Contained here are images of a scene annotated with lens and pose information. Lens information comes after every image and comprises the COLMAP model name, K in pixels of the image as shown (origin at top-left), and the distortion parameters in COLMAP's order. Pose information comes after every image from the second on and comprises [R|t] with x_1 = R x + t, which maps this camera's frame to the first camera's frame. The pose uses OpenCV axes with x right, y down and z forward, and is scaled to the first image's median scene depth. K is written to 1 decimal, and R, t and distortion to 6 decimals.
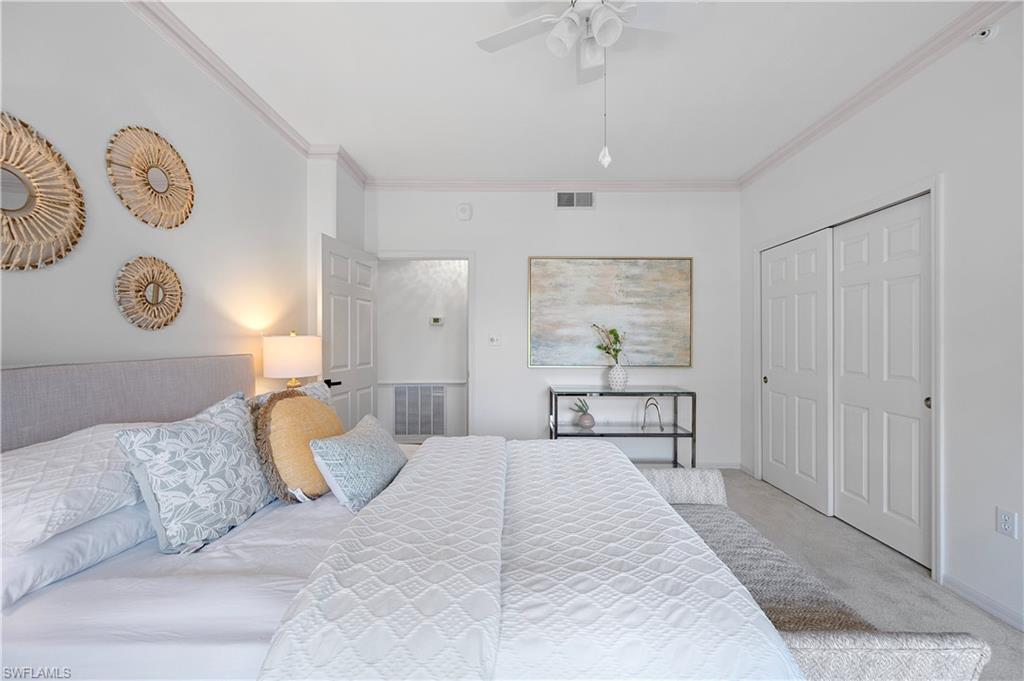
lens RADIAL K [[404.8, 0, 512.0], [0, 404.8, 340.5], [0, 0, 1]] dist [-0.000520, -0.000244]
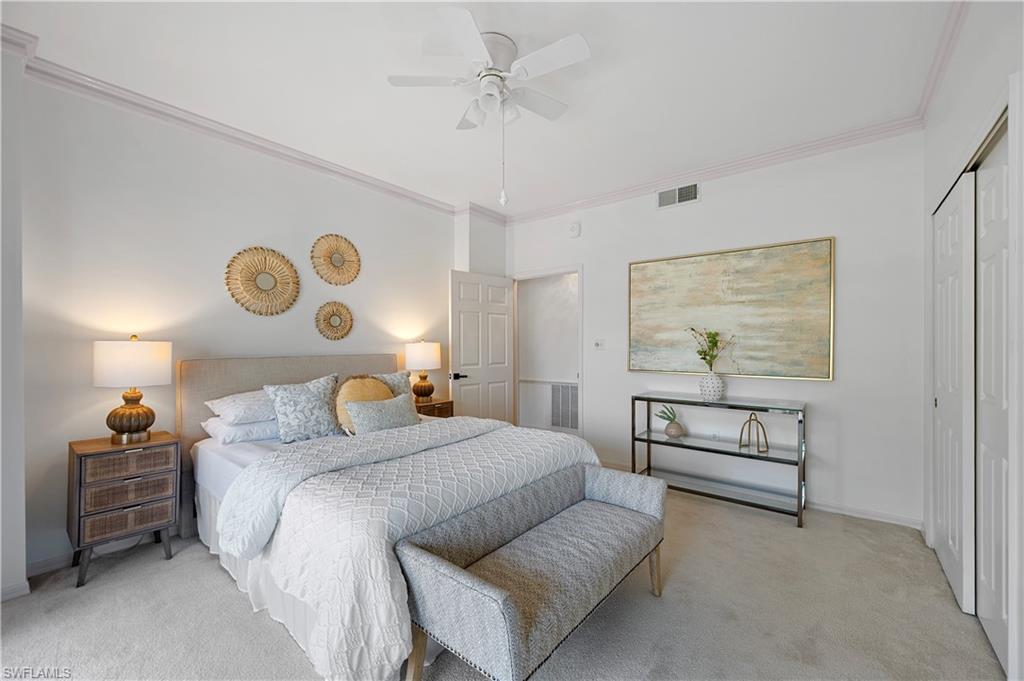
lens RADIAL K [[406.1, 0, 510.3], [0, 406.1, 344.0], [0, 0, 1]] dist [0.000672, 0.000078]
pose [[0.780514, -0.002951, -0.625131, 0.452942], [0.002009, 0.999996, -0.002211, -0.001304], [0.625135, 0.000470, 0.780516, 0.016529]]
